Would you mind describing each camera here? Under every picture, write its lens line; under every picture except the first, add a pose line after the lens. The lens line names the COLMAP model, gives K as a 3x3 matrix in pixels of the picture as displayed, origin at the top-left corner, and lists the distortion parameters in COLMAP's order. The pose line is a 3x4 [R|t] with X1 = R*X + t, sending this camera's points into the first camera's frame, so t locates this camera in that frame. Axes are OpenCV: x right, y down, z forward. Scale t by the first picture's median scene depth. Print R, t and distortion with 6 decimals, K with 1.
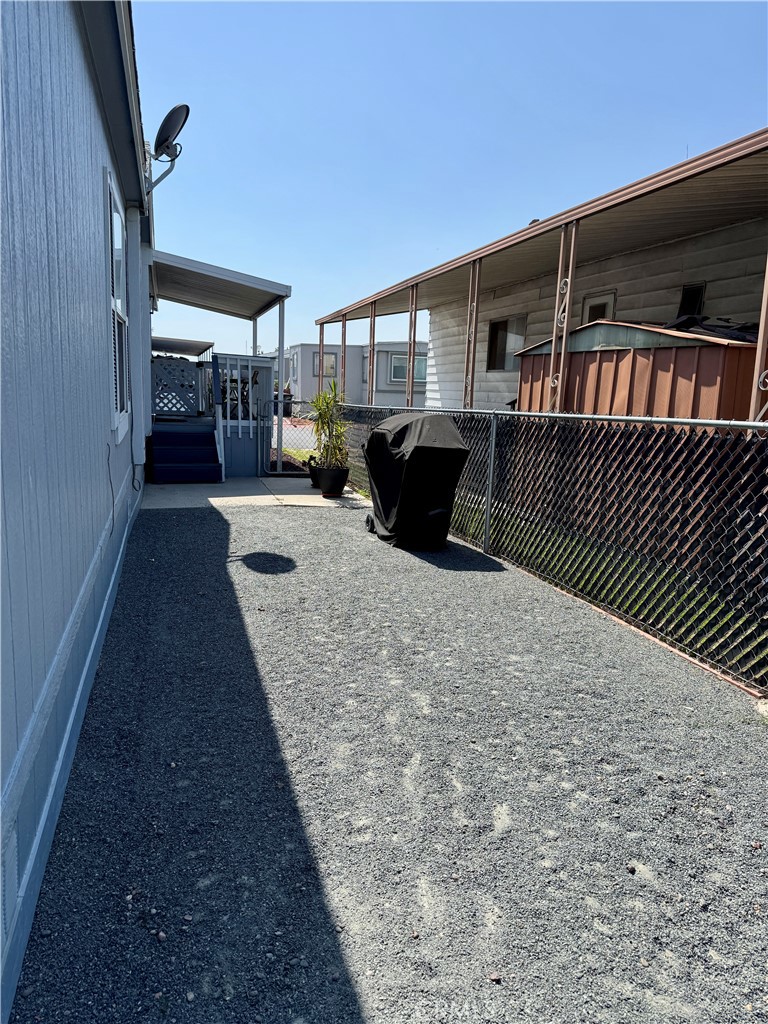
lens RADIAL K [[728.5, 0, 387.2], [0, 728.5, 514.3], [0, 0, 1]] dist [-0.001031, 0.001806]
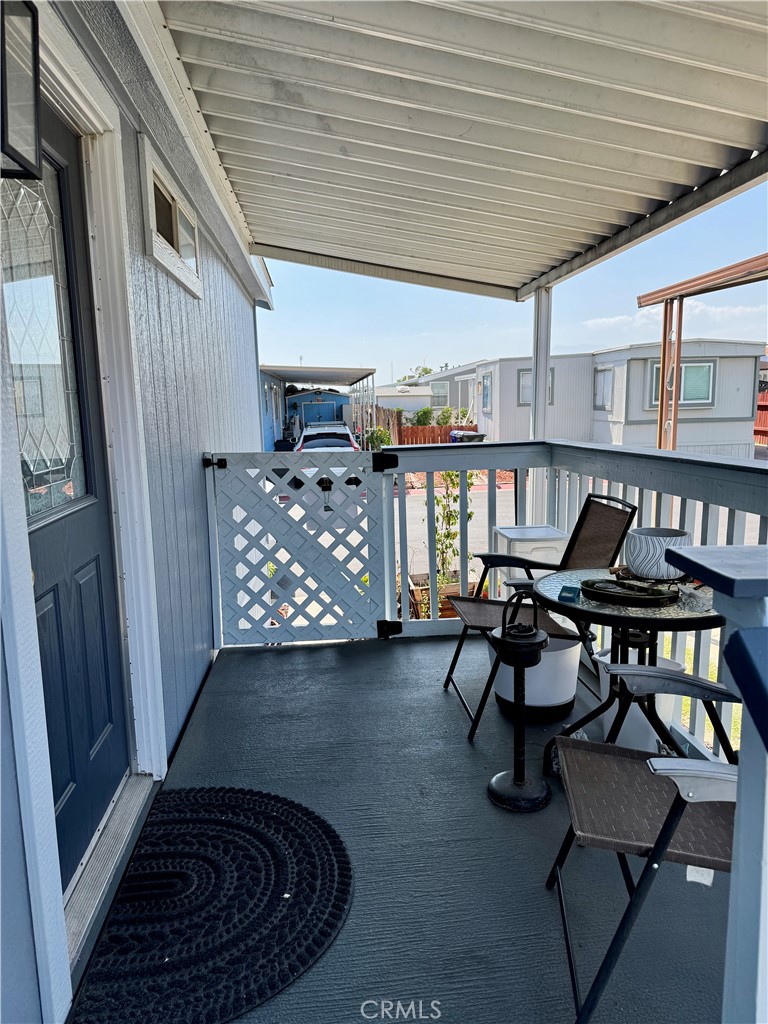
lens RADIAL K [[728.5, 0, 383.5], [0, 728.5, 515.4], [0, 0, 1]] dist [-0.001031, 0.001806]
pose [[0.976904, -0.041709, -0.209570, -0.093188], [0.037846, 0.999032, -0.022410, -0.083369], [0.210302, 0.013961, 0.977537, 0.340545]]
